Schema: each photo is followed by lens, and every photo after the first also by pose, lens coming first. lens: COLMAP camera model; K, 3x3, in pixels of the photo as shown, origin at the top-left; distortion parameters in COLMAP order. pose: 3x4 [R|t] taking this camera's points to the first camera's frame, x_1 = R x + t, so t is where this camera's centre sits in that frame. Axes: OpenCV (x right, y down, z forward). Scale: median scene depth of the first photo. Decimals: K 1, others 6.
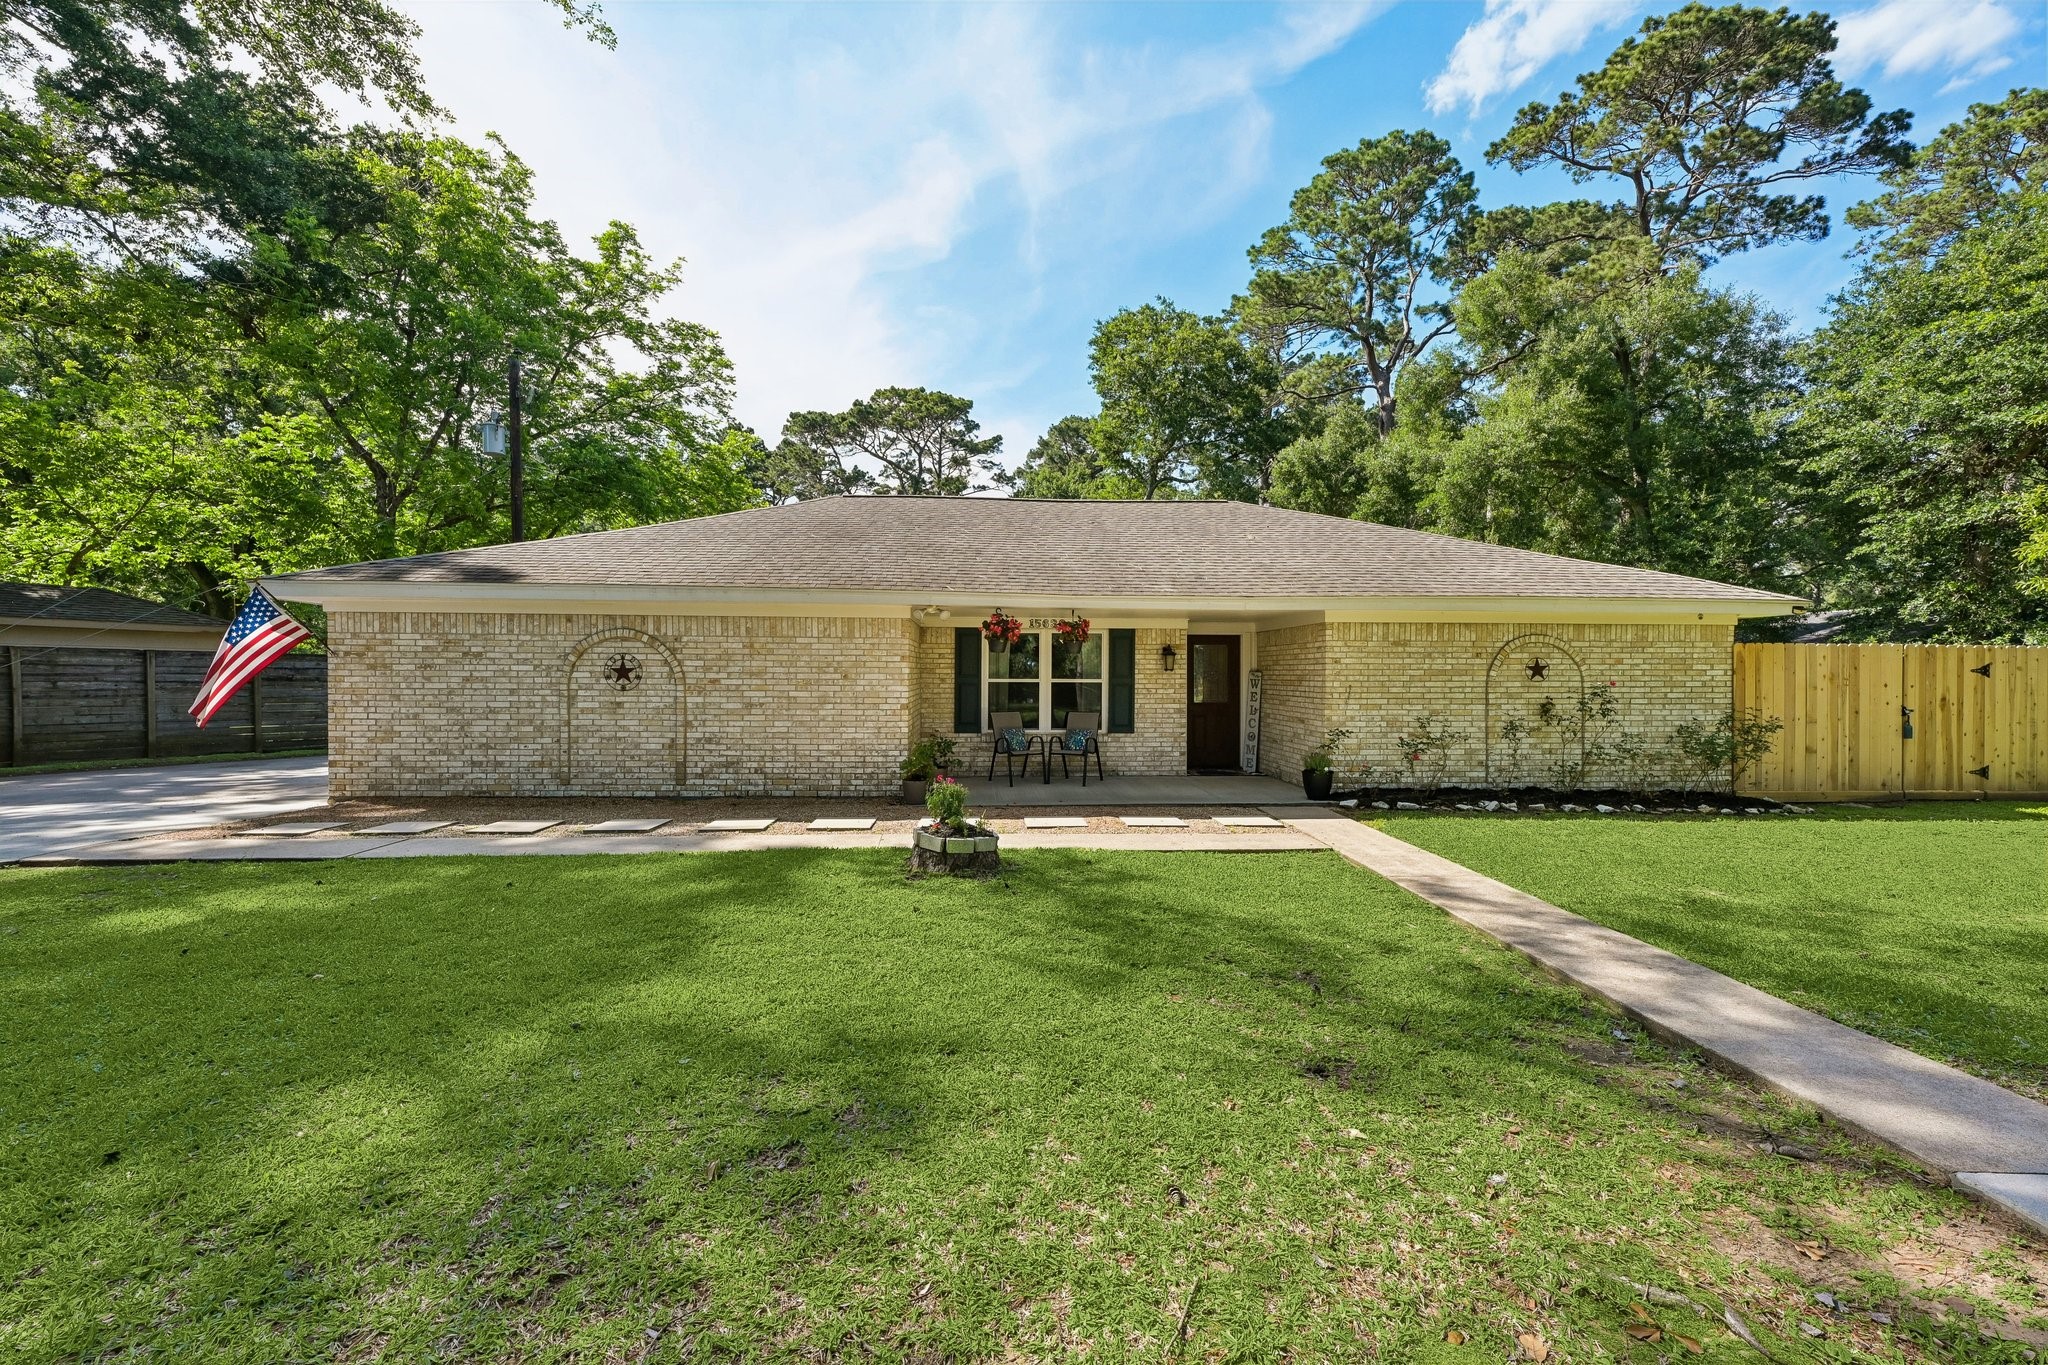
lens RADIAL K [[811.7, 0, 1031.6], [0, 811.7, 683.9], [0, 0, 1]] dist [-0.001557, -0.000105]
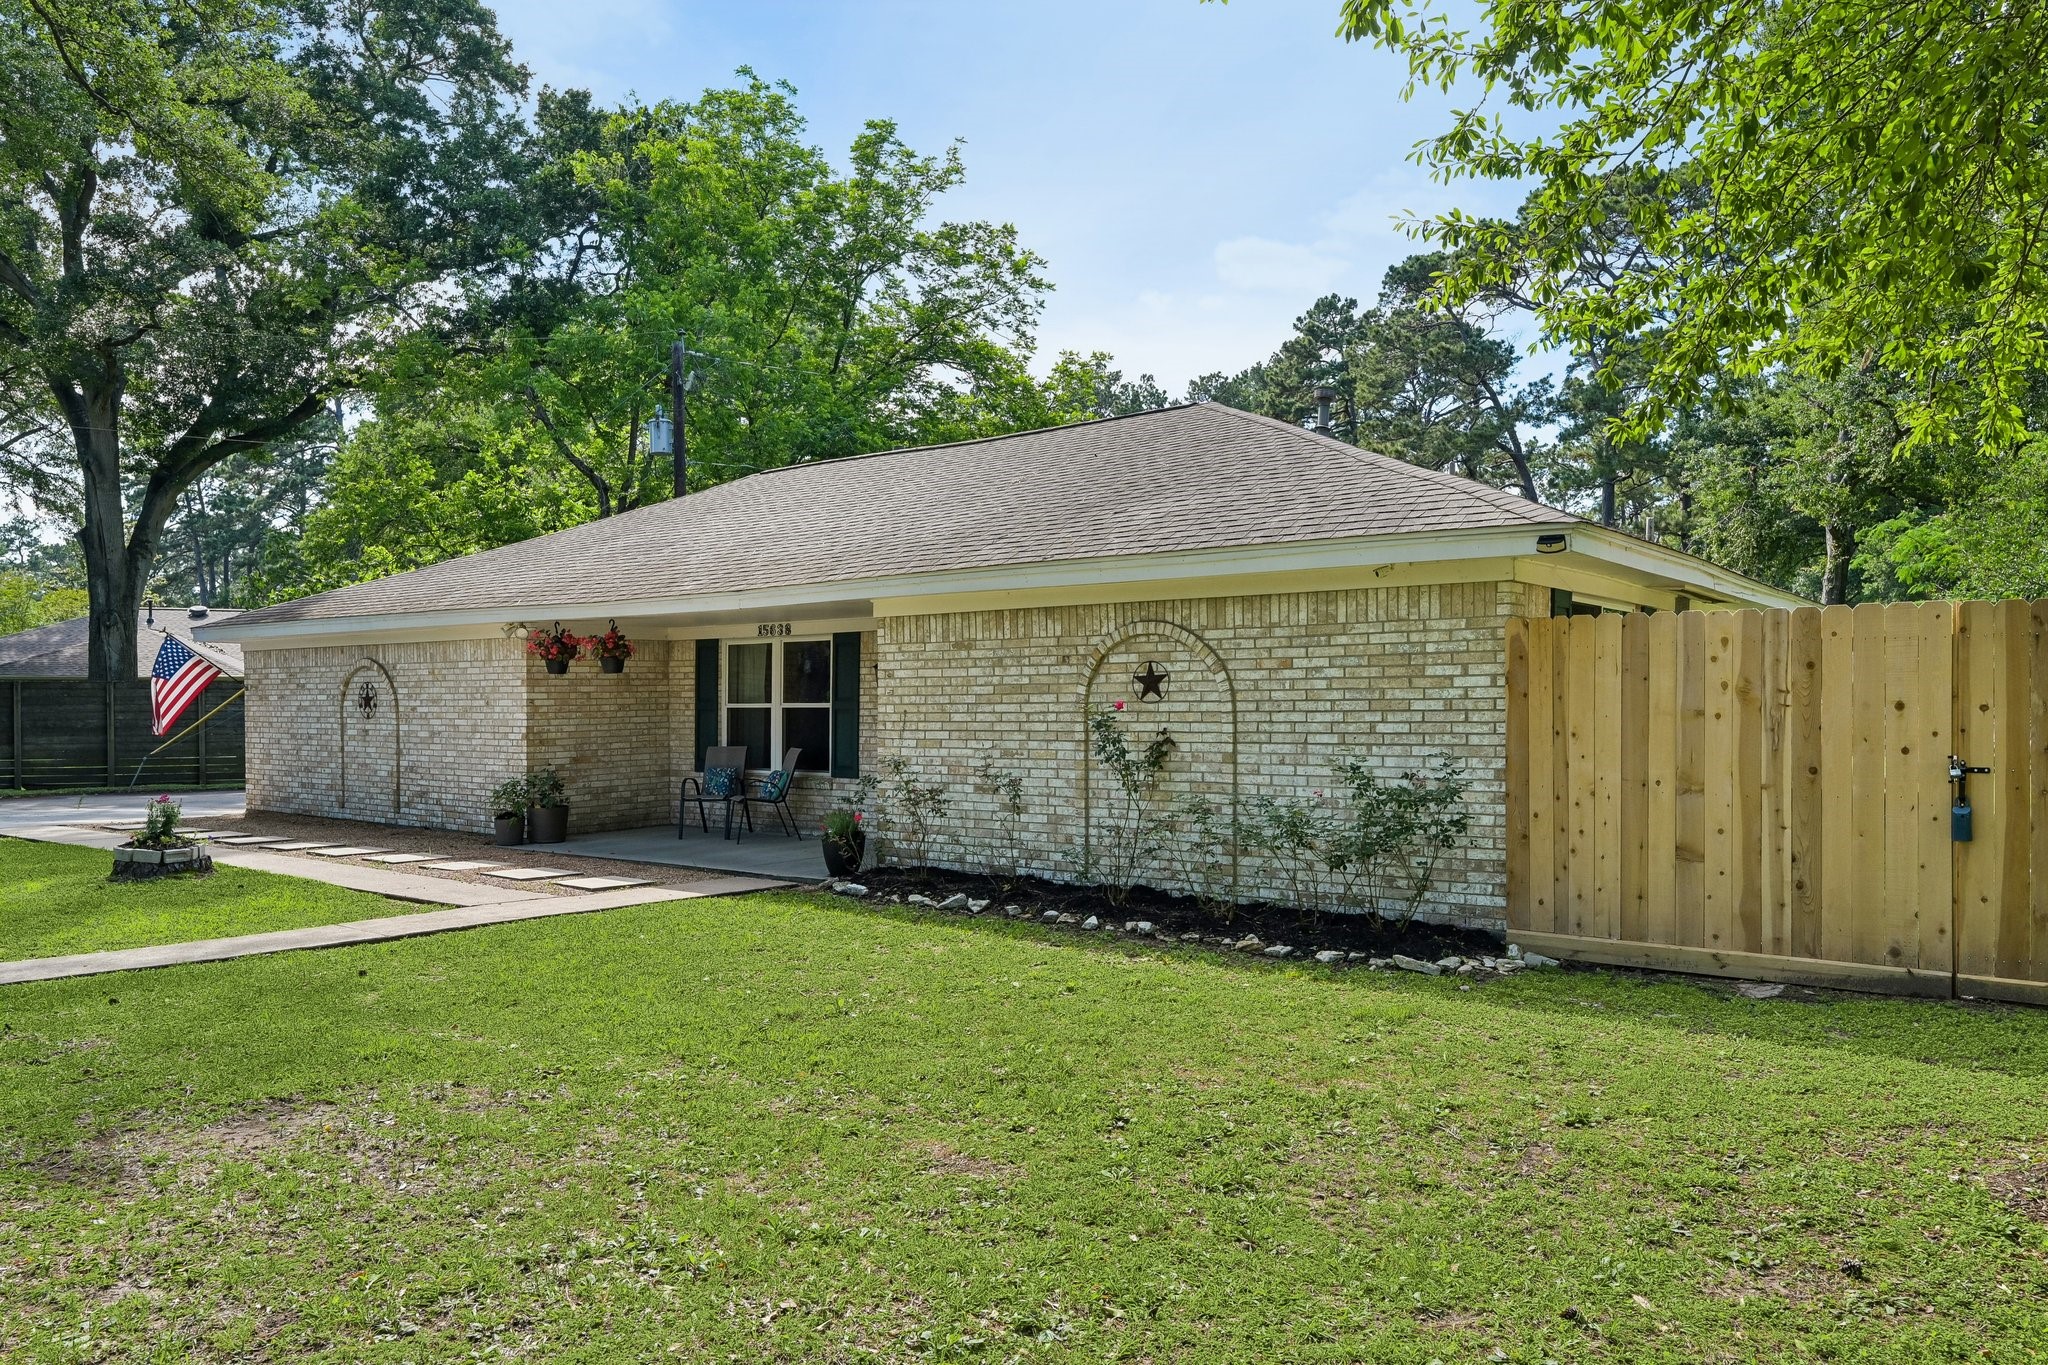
lens RADIAL K [[1418.5, 0, 1022.5], [0, 1418.5, 686.2], [0, 0, 1]] dist [0.000473, 0.000962]
pose [[0.745607, -0.015078, -0.666216, 1.201542], [0.004974, 0.999842, -0.017061, 0.002051], [0.666368, 0.009407, 0.745564, 0.190321]]
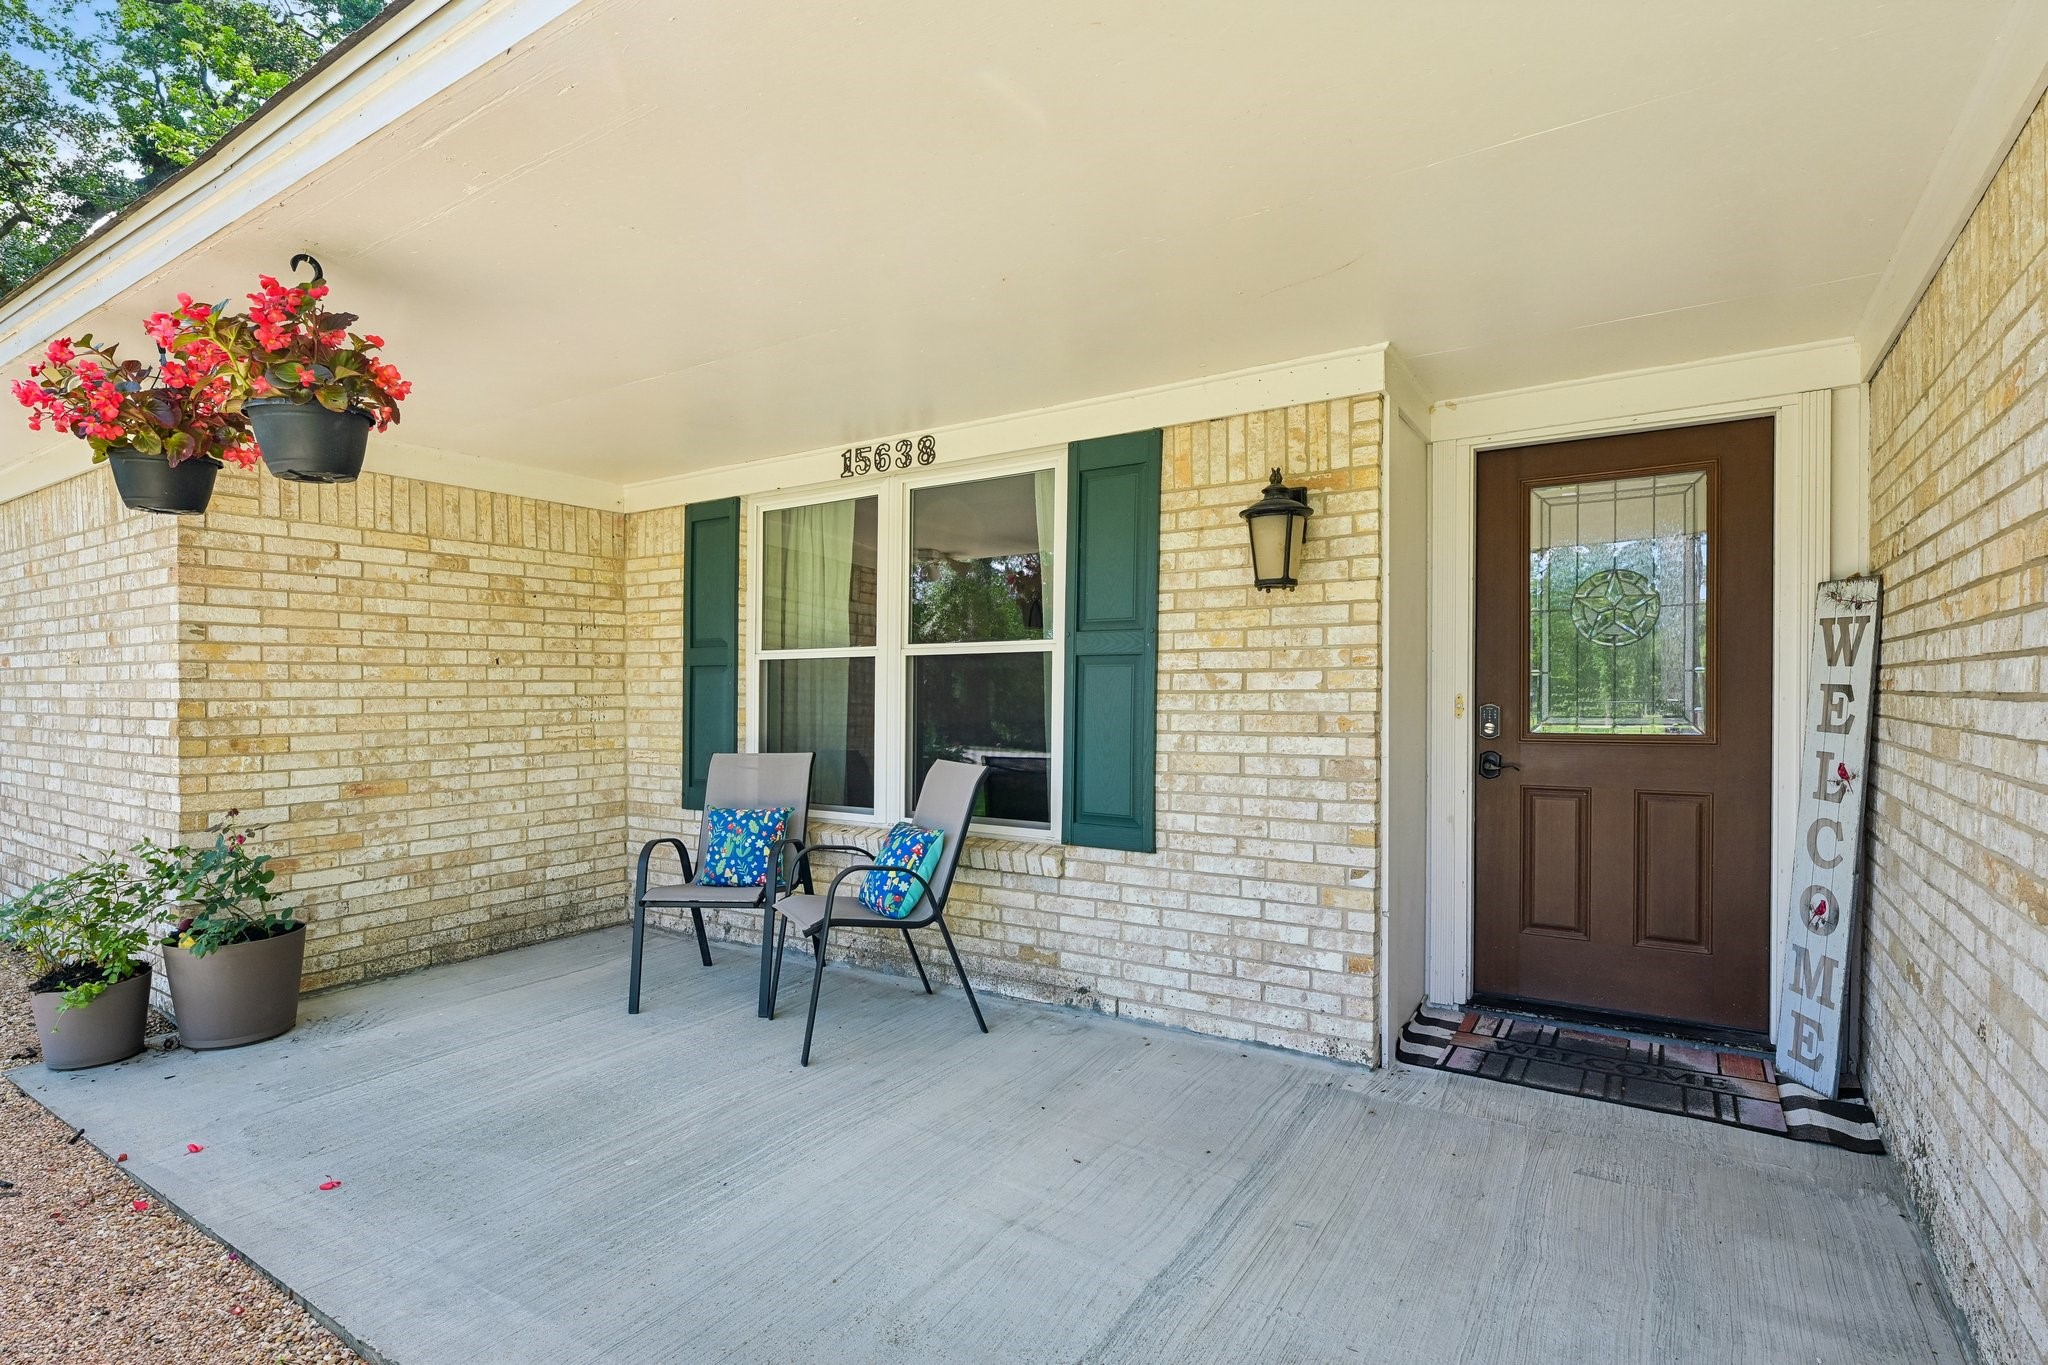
lens RADIAL K [[1007.7, 0, 1026.0], [0, 1007.7, 695.4], [0, 0, 1]] dist [0.003877, 0.000542]
pose [[0.797419, -0.003909, -0.603414, 0.315828], [0.002226, 0.999991, -0.003536, 0.015955], [0.603422, 0.001476, 0.797420, 0.827575]]
